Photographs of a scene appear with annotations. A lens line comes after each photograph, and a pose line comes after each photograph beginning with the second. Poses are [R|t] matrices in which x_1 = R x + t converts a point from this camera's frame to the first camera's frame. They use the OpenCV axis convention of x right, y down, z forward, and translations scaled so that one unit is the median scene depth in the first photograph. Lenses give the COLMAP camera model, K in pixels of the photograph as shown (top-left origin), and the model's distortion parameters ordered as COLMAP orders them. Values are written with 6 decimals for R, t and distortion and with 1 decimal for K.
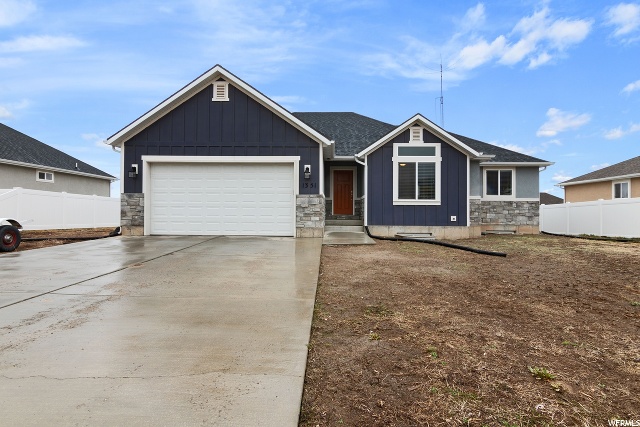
lens RADIAL K [[323.0, 0, 319.7], [0, 323.0, 209.3], [0, 0, 1]] dist [-0.006535, -0.000075]
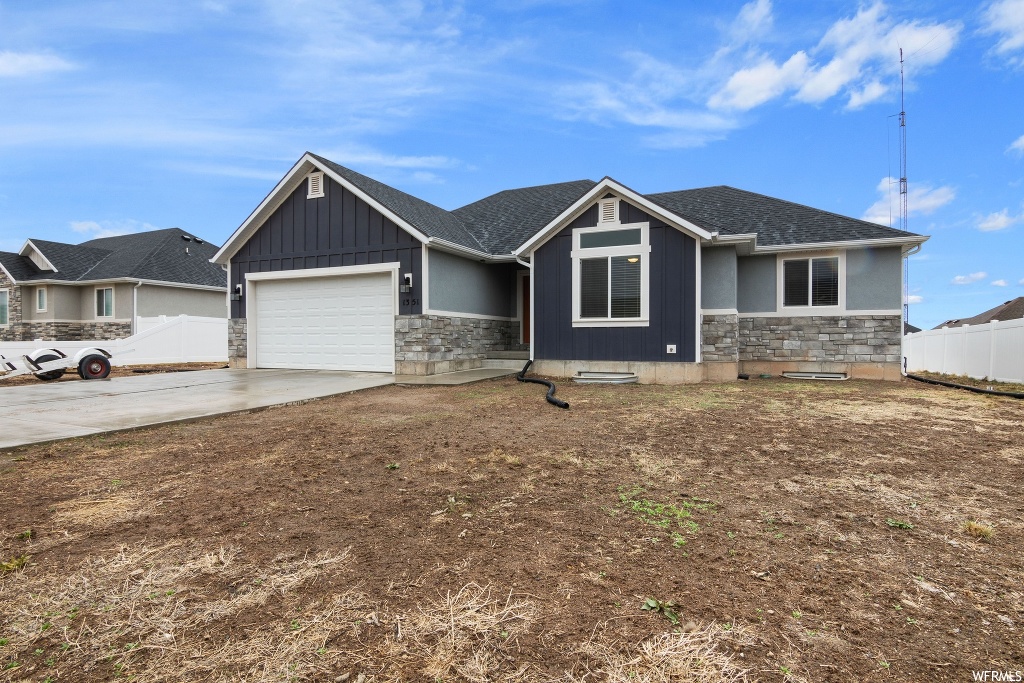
lens RADIAL K [[516.9, 0, 508.7], [0, 516.9, 346.3], [0, 0, 1]] dist [-0.006535, -0.000075]
pose [[0.920622, -0.001221, -0.390453, 0.506883], [0.008893, 0.999801, 0.017843, 0.004165], [0.390354, -0.019899, 0.920450, 0.022726]]
